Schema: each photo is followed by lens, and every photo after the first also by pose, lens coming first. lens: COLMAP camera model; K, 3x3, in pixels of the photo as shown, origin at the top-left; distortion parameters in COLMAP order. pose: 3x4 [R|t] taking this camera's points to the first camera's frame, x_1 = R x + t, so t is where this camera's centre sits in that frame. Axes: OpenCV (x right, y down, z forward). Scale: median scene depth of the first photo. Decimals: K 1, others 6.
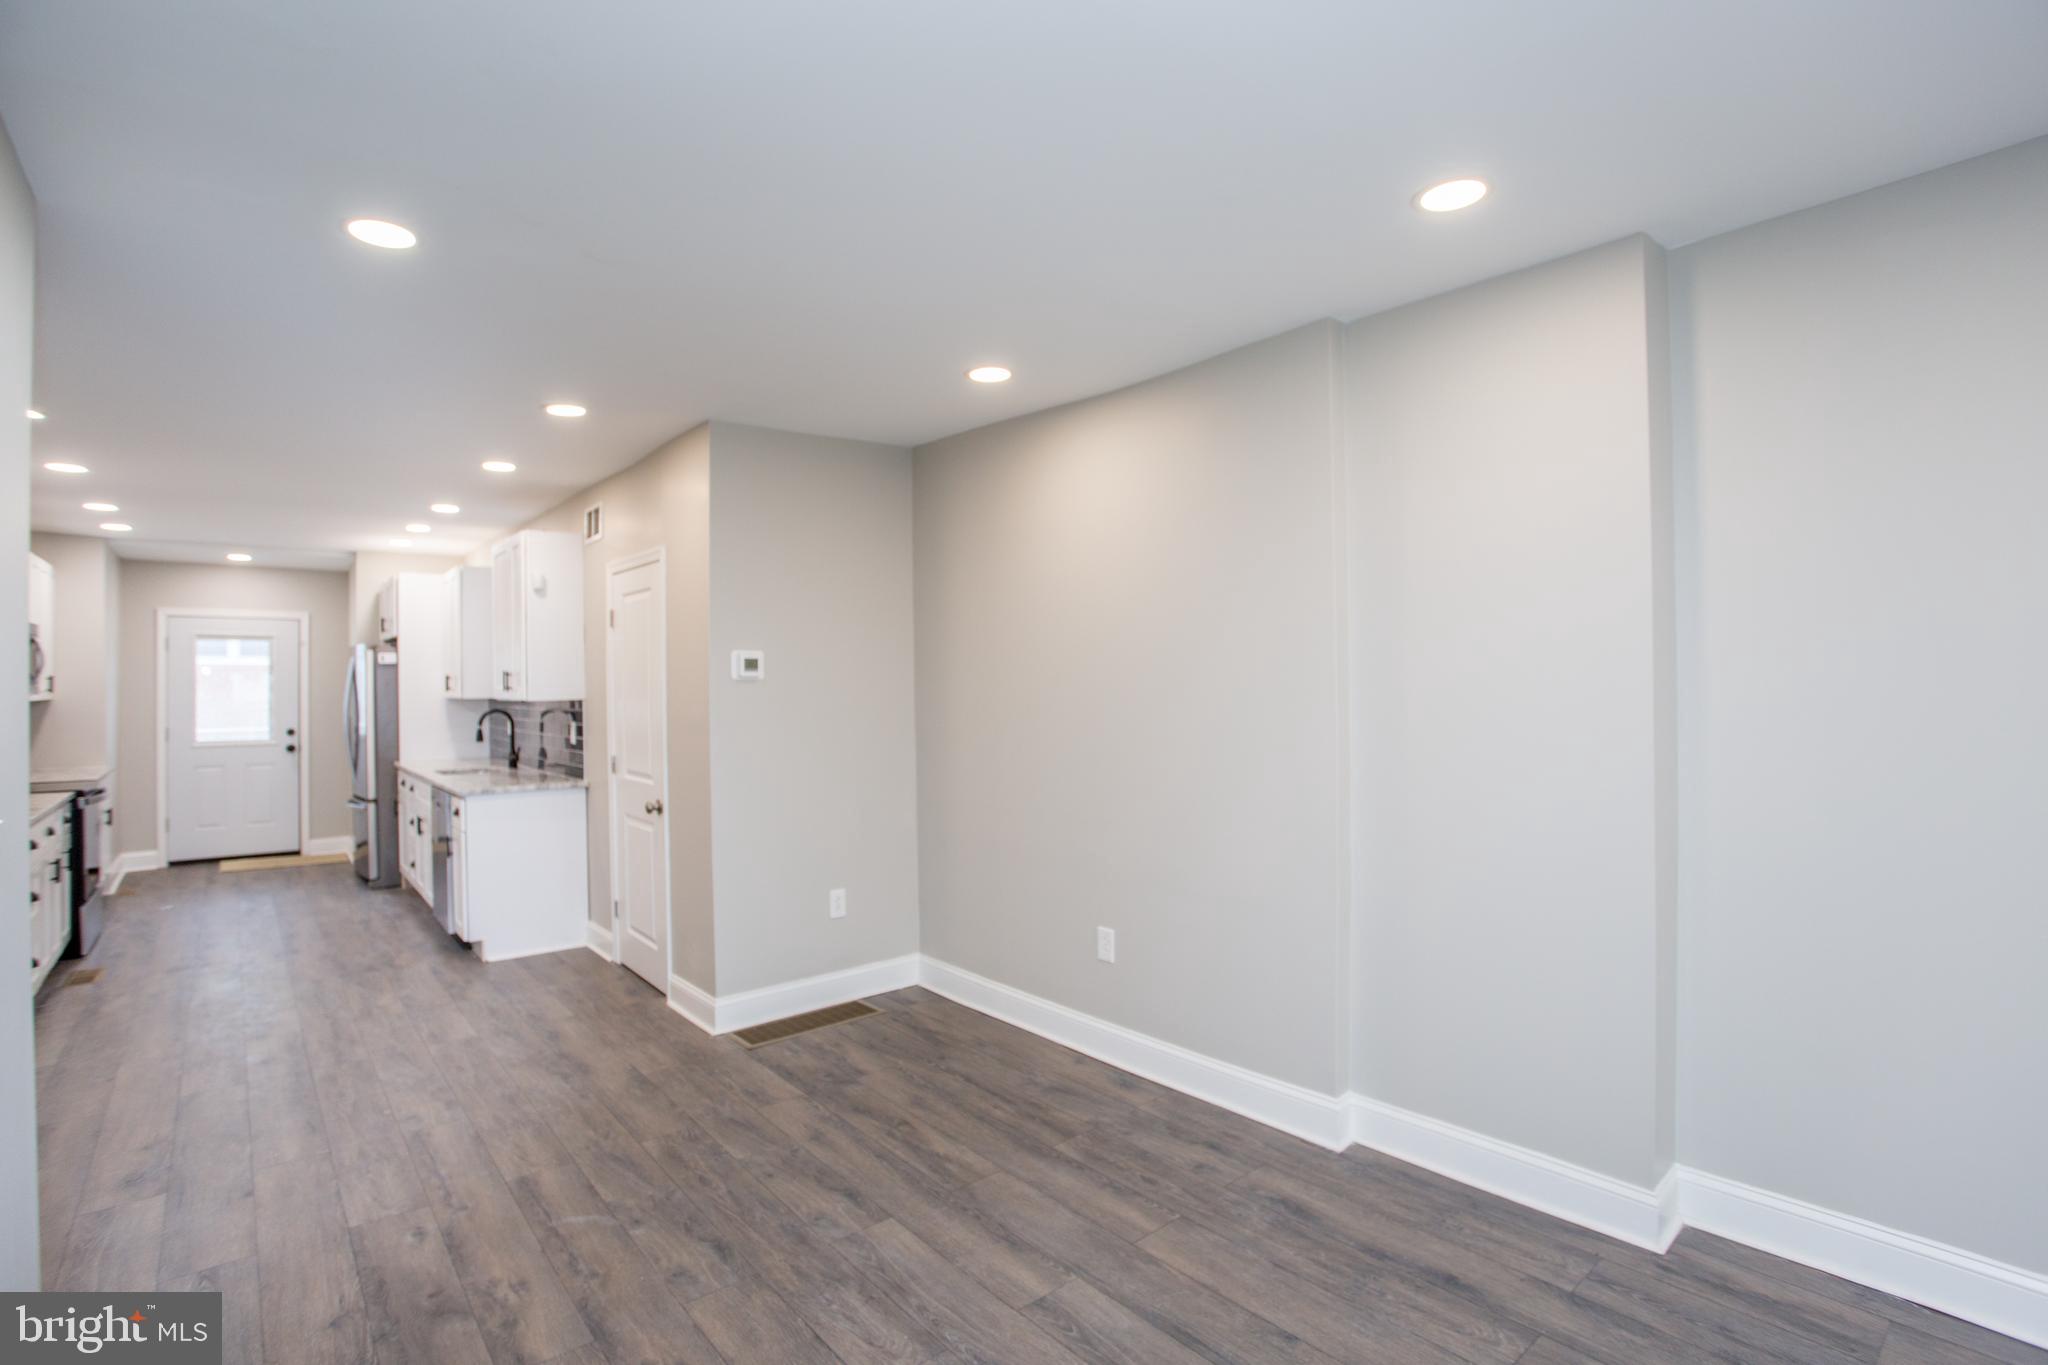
lens RADIAL K [[987.7, 0, 1013.1], [0, 987.7, 678.1], [0, 0, 1]] dist [-0.079096, 0.028120]
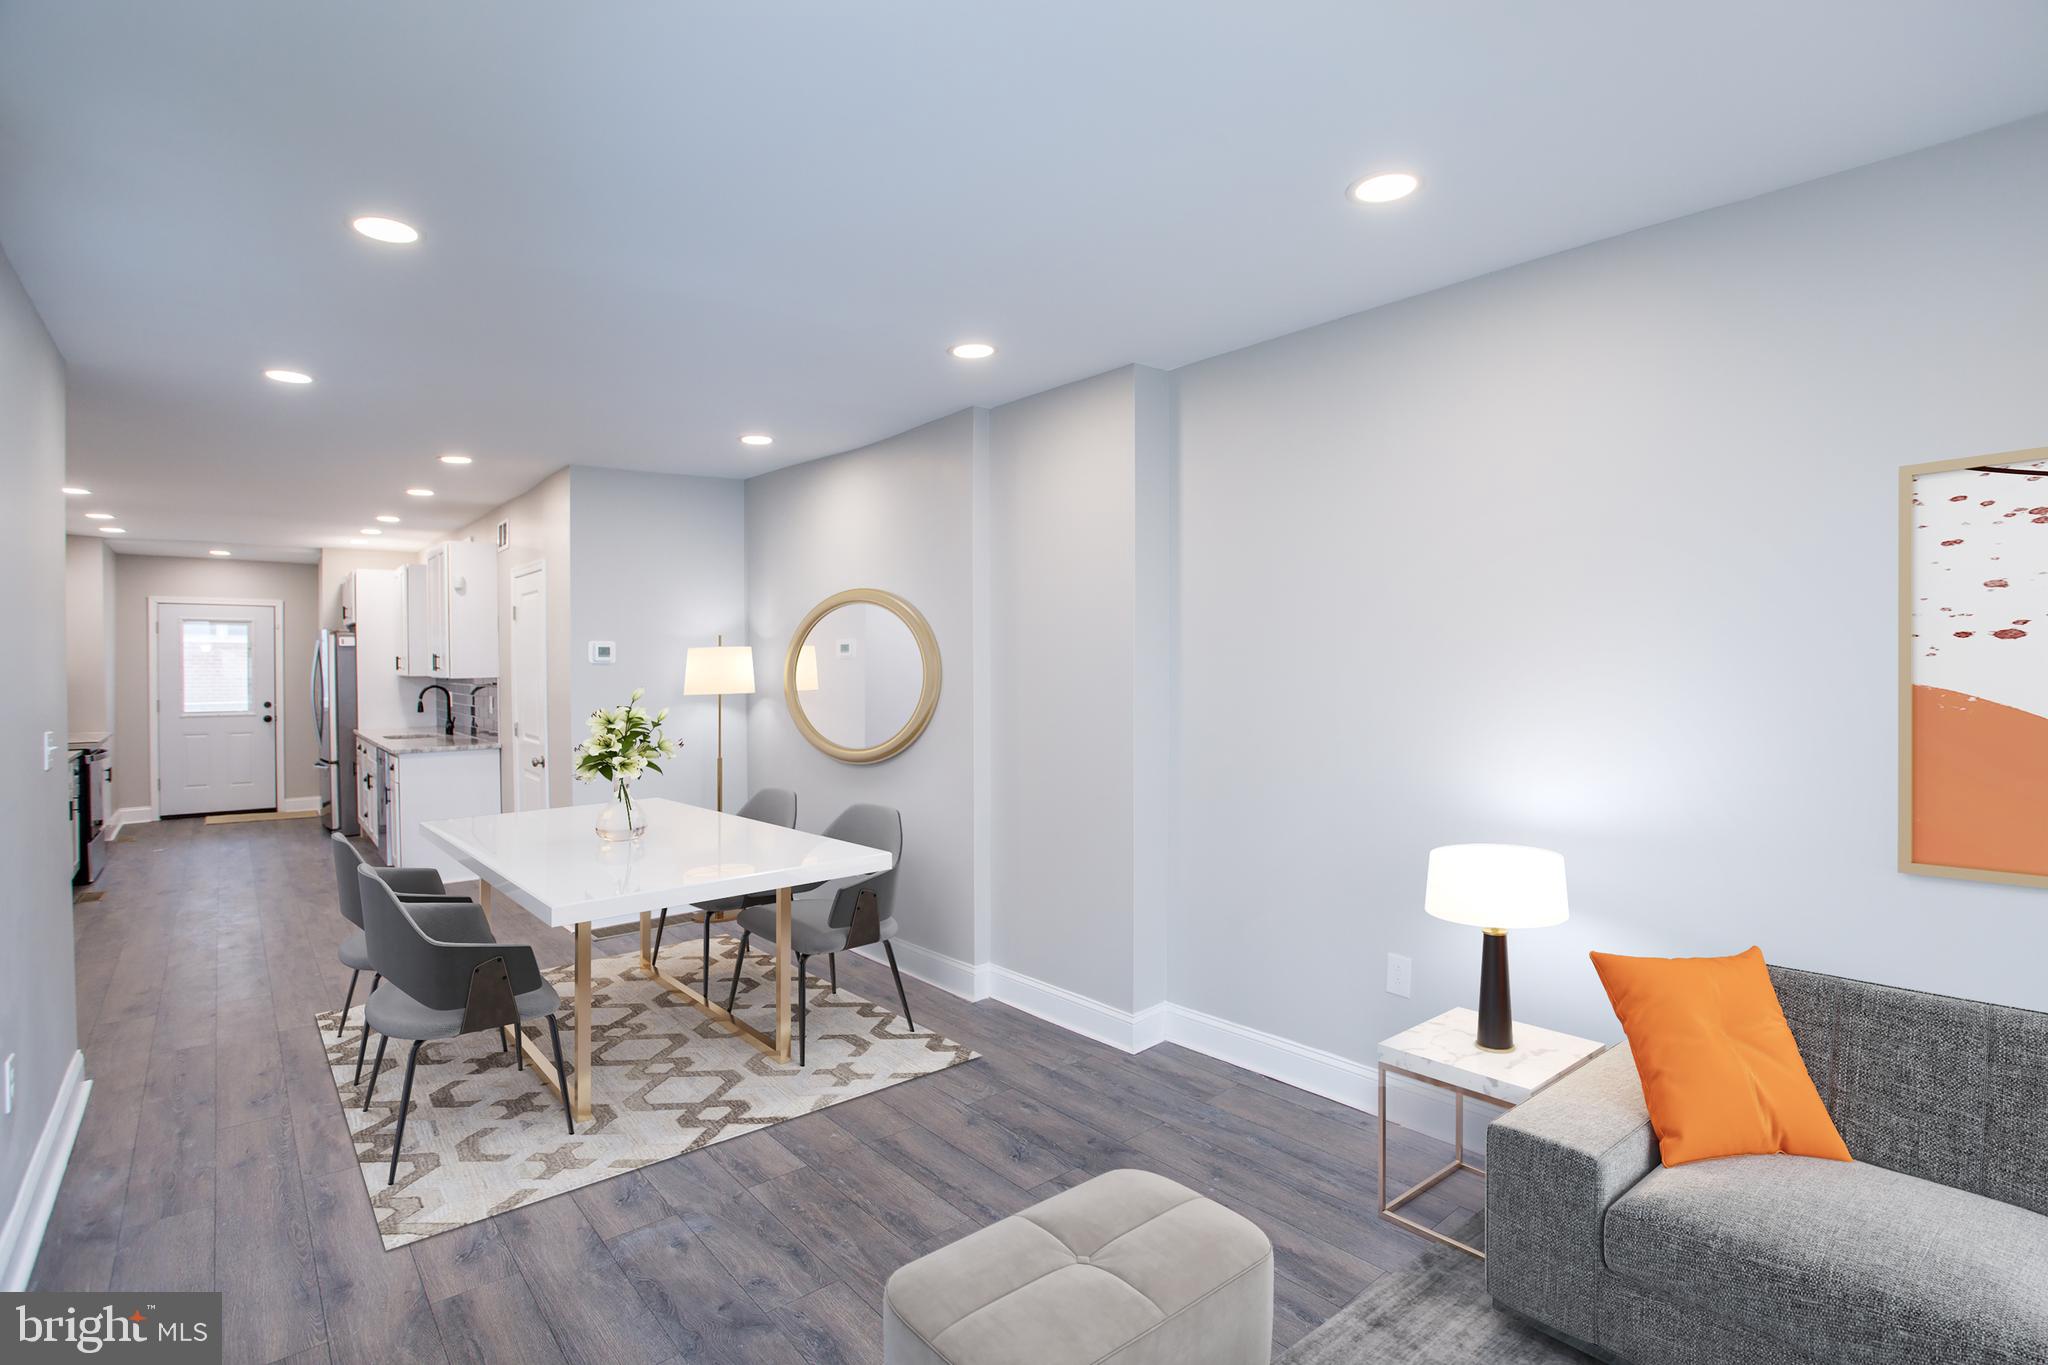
lens RADIAL K [[987.2, 0, 1011.2], [0, 987.2, 679.0], [0, 0, 1]] dist [-0.072149, 0.027200]
pose [[0.999975, 0.007056, 0.000864, 0.216305], [-0.007073, 0.999760, 0.020739, -0.006435], [-0.000718, -0.020745, 0.999785, -0.236926]]
